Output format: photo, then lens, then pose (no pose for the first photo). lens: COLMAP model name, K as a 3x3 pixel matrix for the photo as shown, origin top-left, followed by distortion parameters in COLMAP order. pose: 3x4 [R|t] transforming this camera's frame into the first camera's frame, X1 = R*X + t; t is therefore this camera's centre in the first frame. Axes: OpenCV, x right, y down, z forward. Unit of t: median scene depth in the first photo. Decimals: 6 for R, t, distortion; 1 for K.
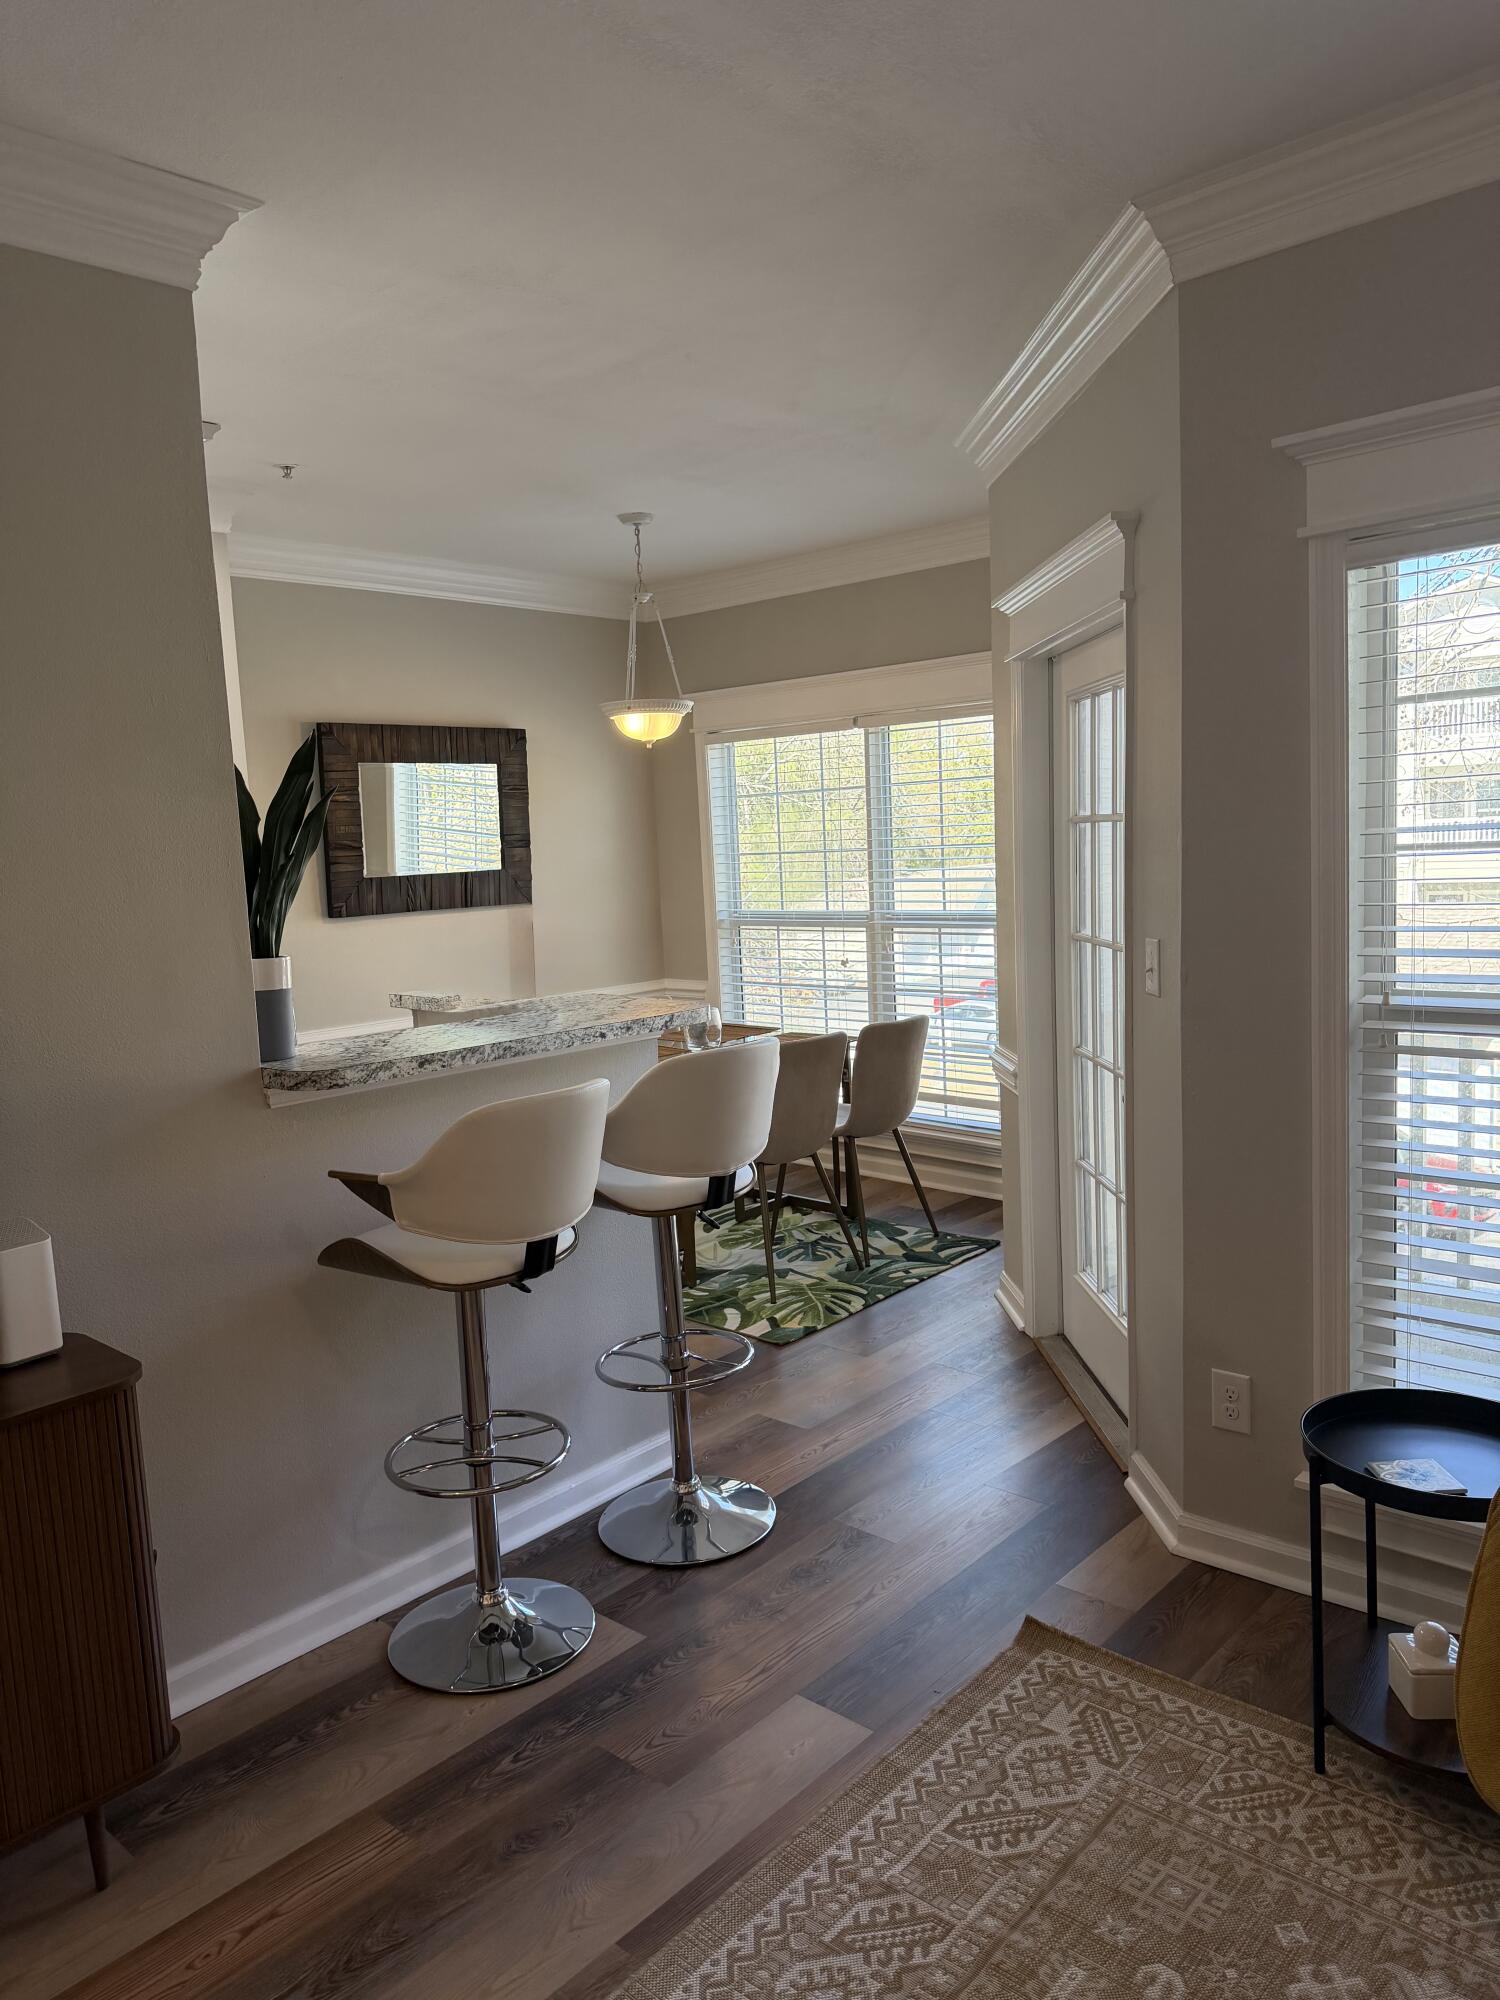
lens RADIAL K [[1428.6, 0, 711.1], [0, 1428.6, 999.0], [0, 0, 1]] dist [0.062468, -0.082427]
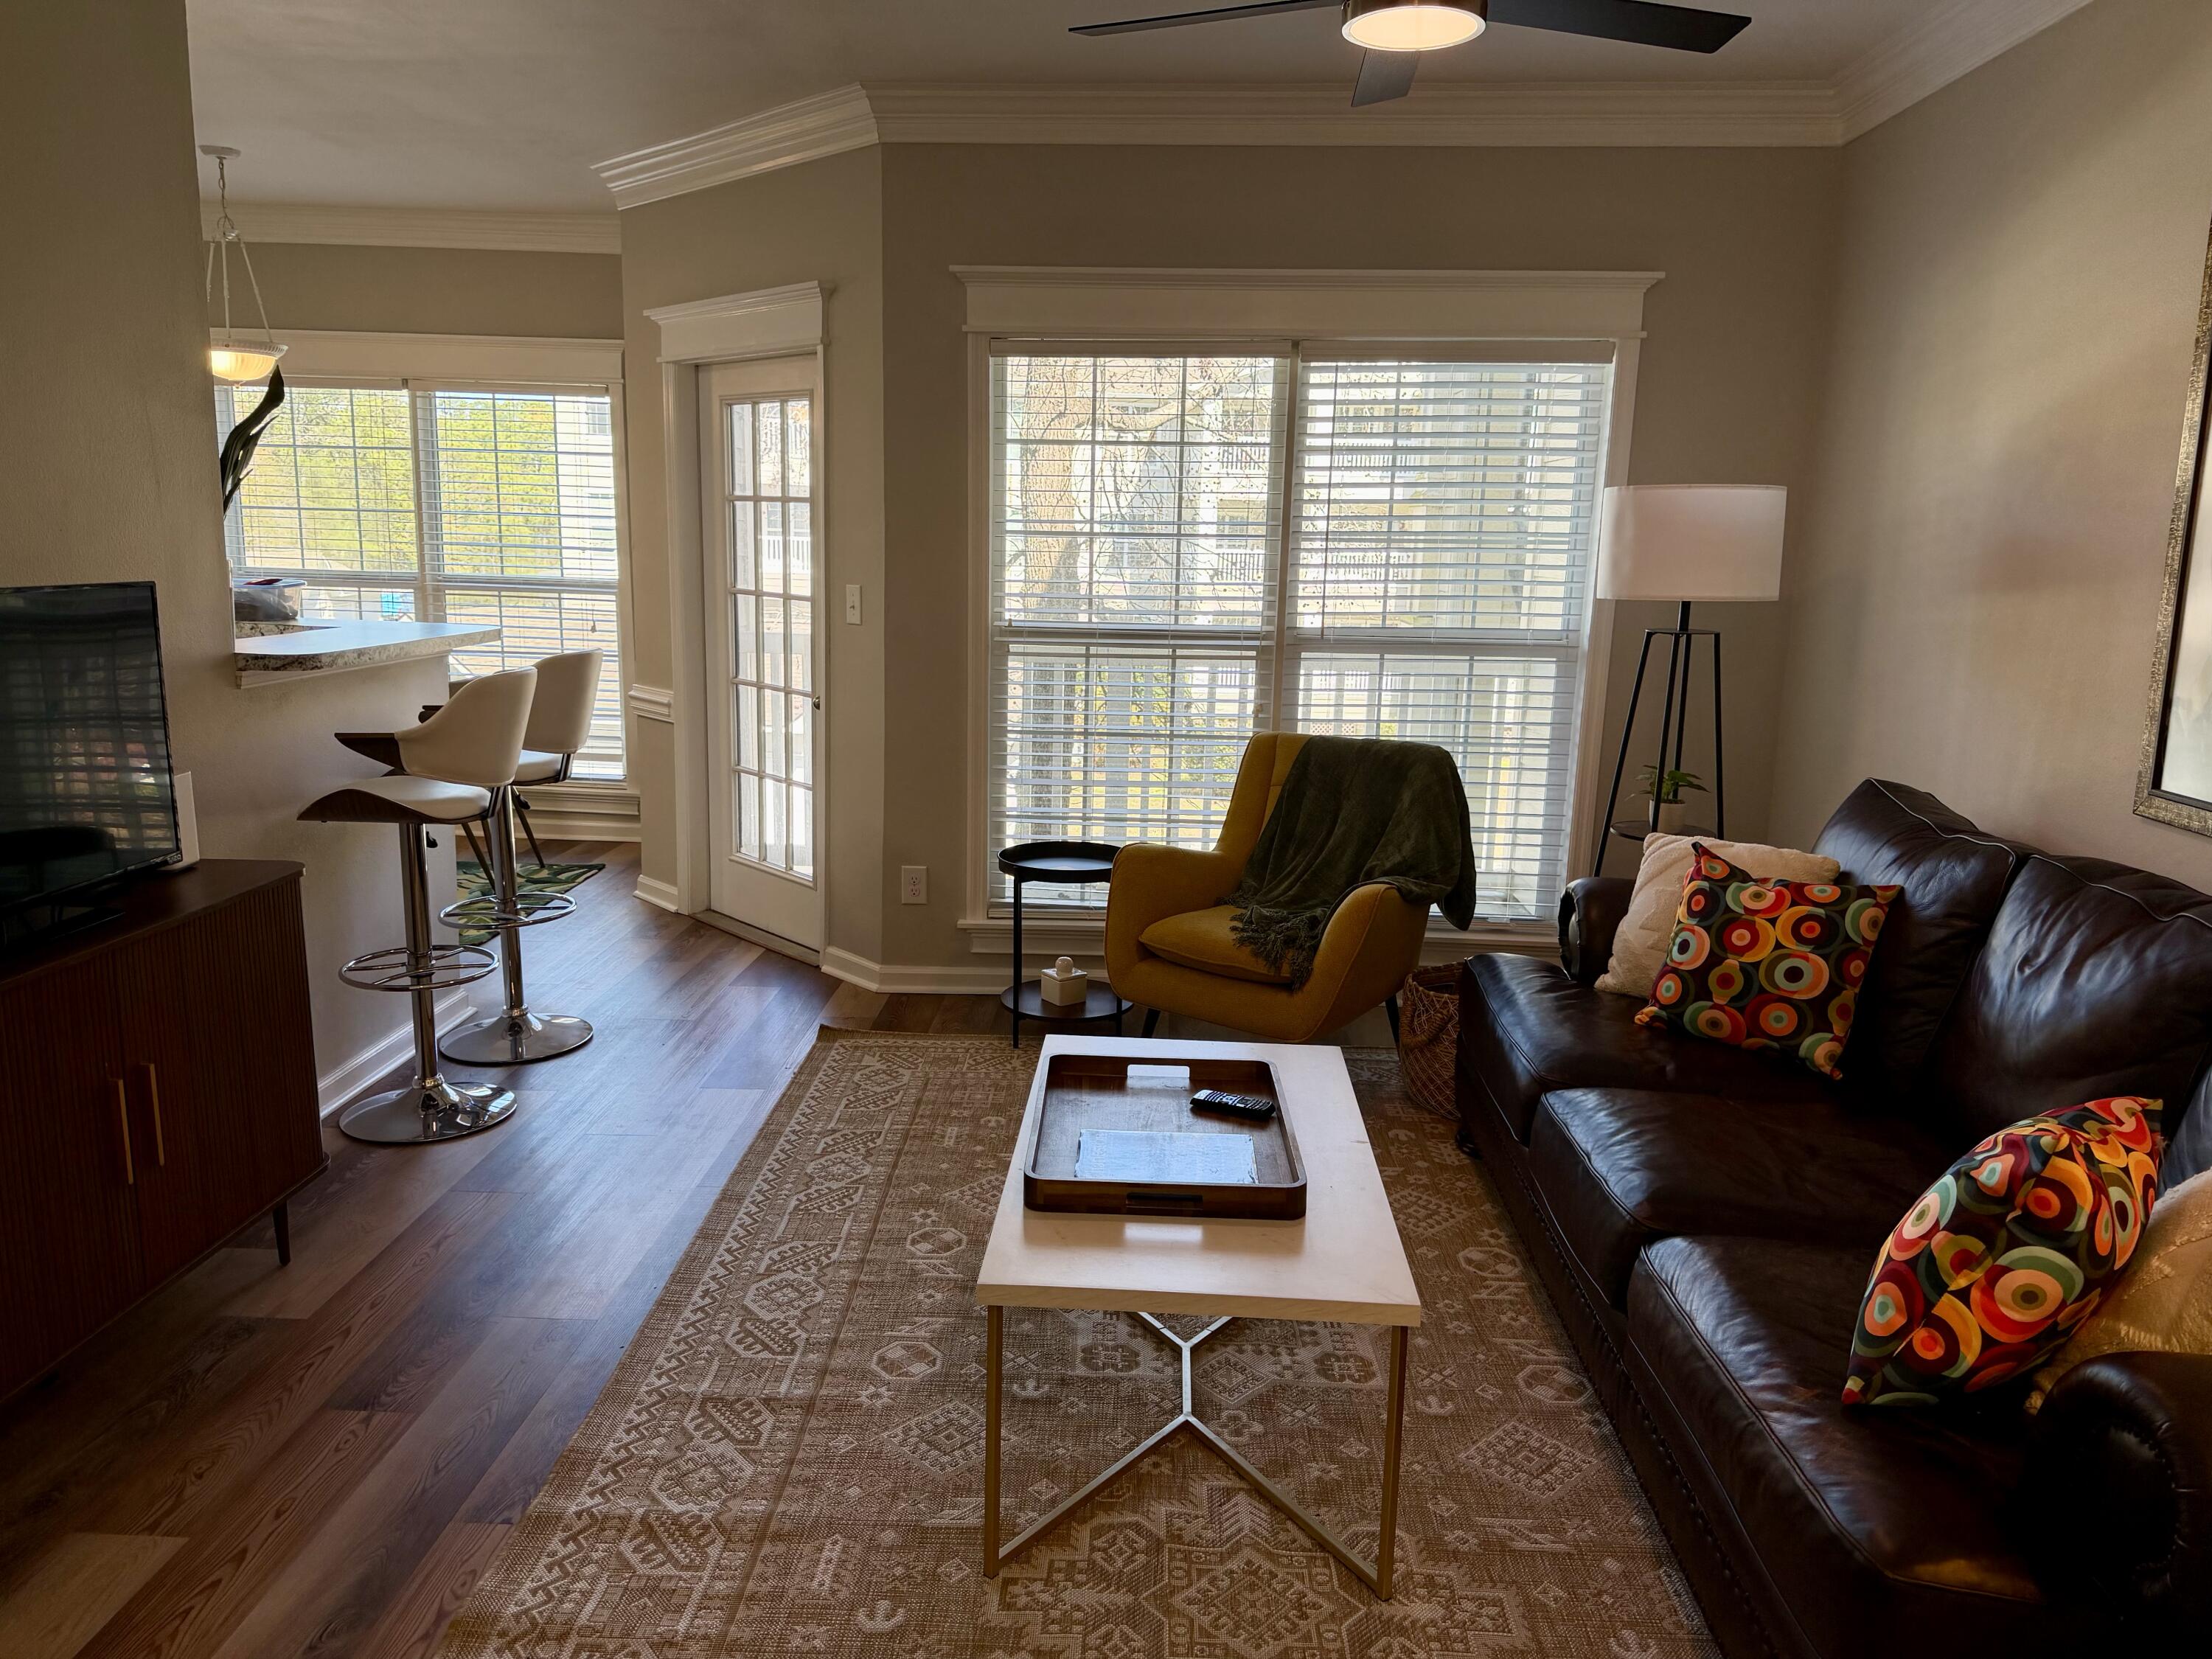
lens RADIAL K [[1580.0, 0, 1083.1], [0, 1580.0, 800.8], [0, 0, 1]] dist [0.062468, -0.082427]
pose [[0.769397, -0.043255, 0.637304, -0.539444], [0.009627, 0.998377, 0.056139, 0.088405], [-0.638698, -0.037058, 0.768565, -0.390174]]
